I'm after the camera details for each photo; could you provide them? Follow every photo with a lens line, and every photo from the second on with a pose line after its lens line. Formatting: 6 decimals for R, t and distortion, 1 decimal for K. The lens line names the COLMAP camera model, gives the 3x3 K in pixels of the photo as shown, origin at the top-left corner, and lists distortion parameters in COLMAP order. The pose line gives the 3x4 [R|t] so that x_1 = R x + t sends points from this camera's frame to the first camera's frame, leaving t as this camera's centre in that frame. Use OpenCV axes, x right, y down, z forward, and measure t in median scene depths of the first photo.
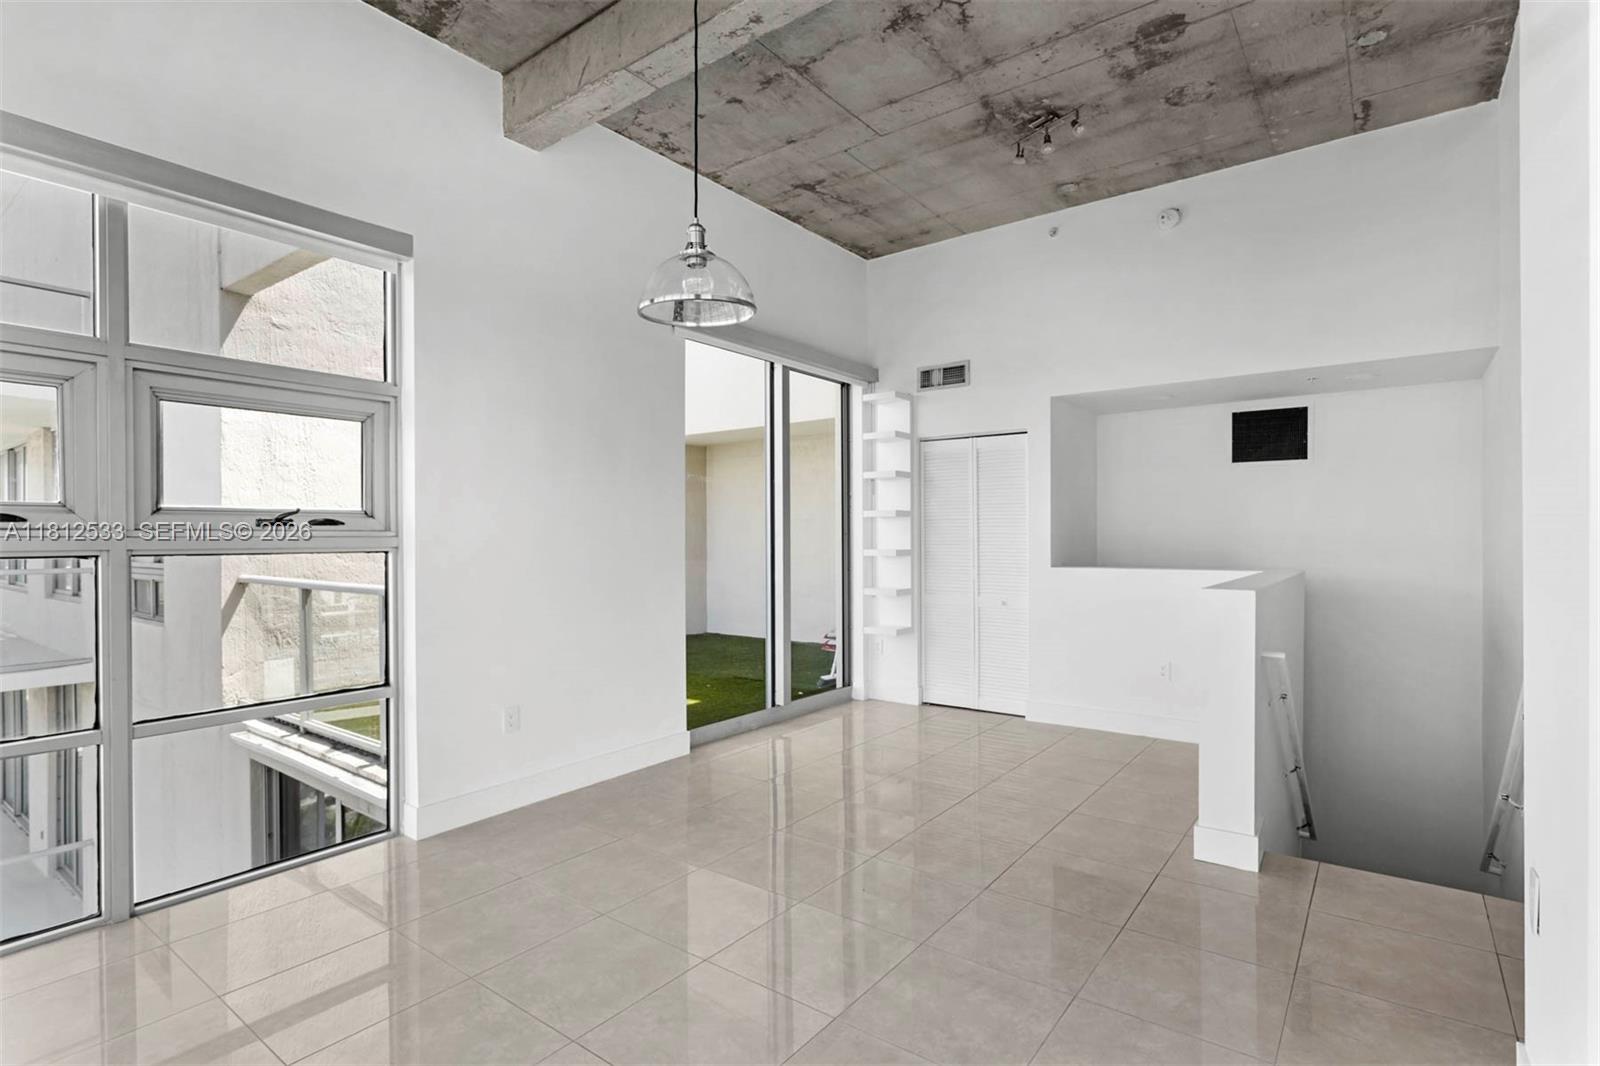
lens RADIAL K [[801.4, 0, 813.5], [0, 801.4, 535.9], [0, 0, 1]] dist [-0.005391, 0.009173]
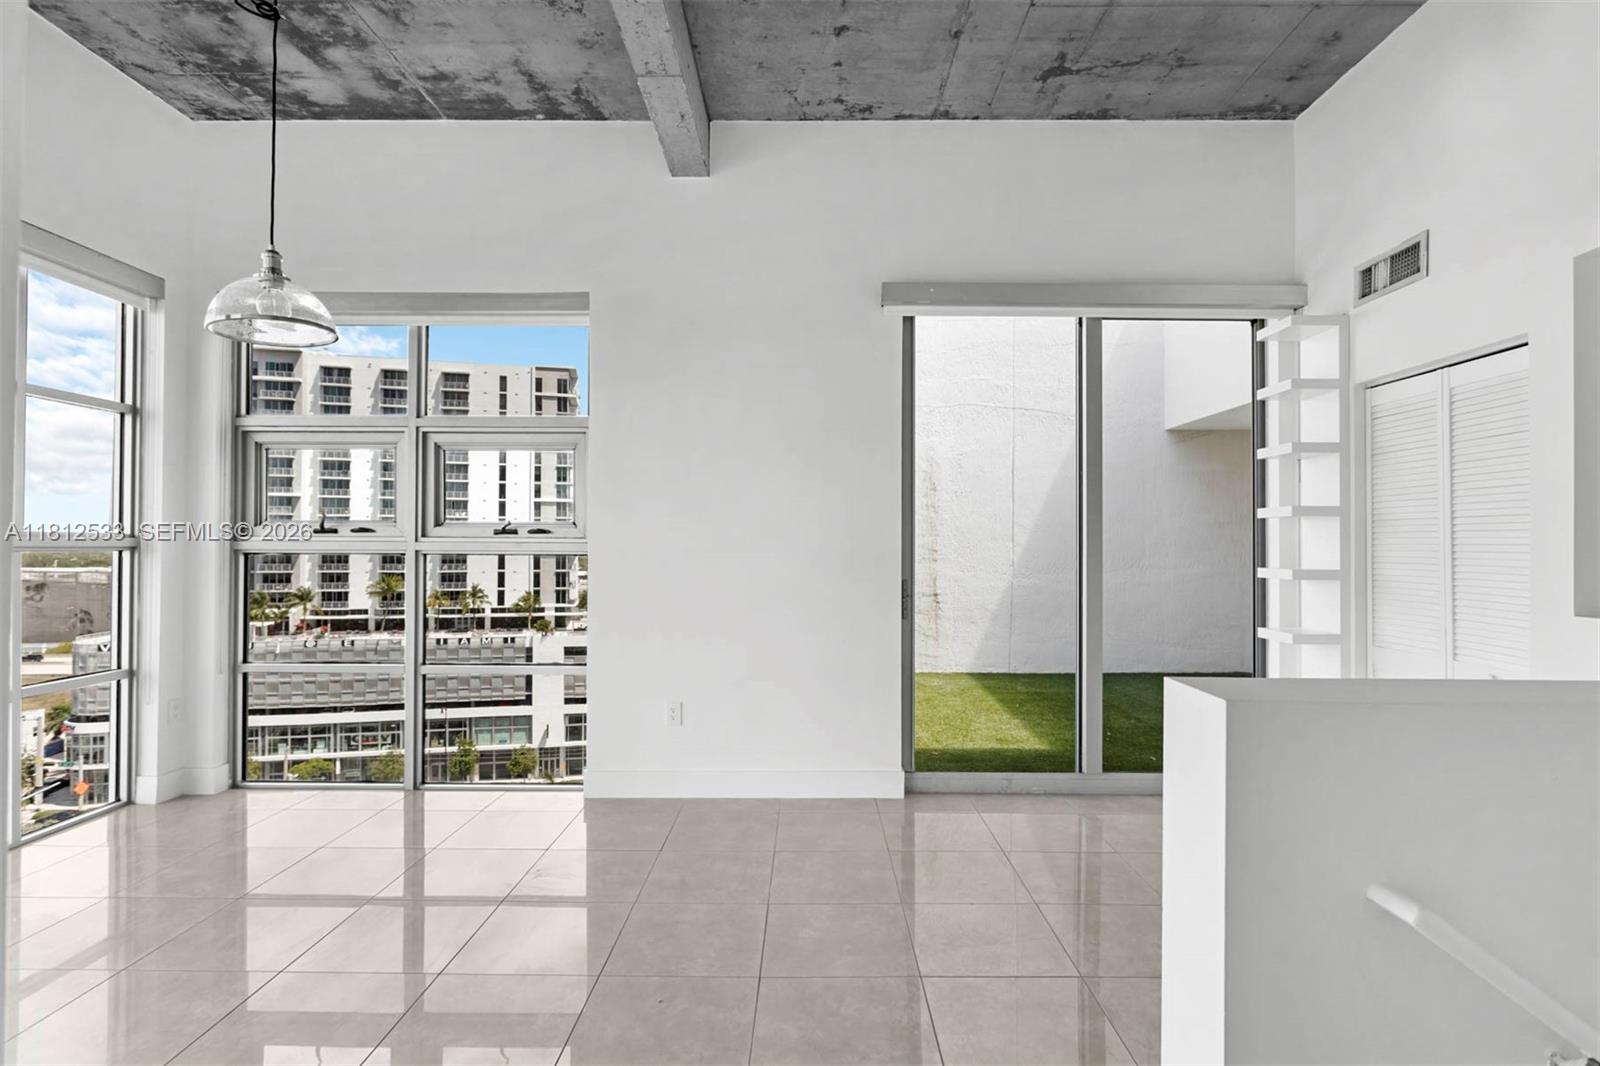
lens RADIAL K [[801.4, 0, 788.4], [0, 801.4, 530.3], [0, 0, 1]] dist [-0.005391, 0.009173]
pose [[0.582289, -0.003227, -0.812976, 0.383362], [-0.009746, 0.999893, -0.010949, -0.002779], [0.812924, 0.014299, 0.582195, 0.322780]]
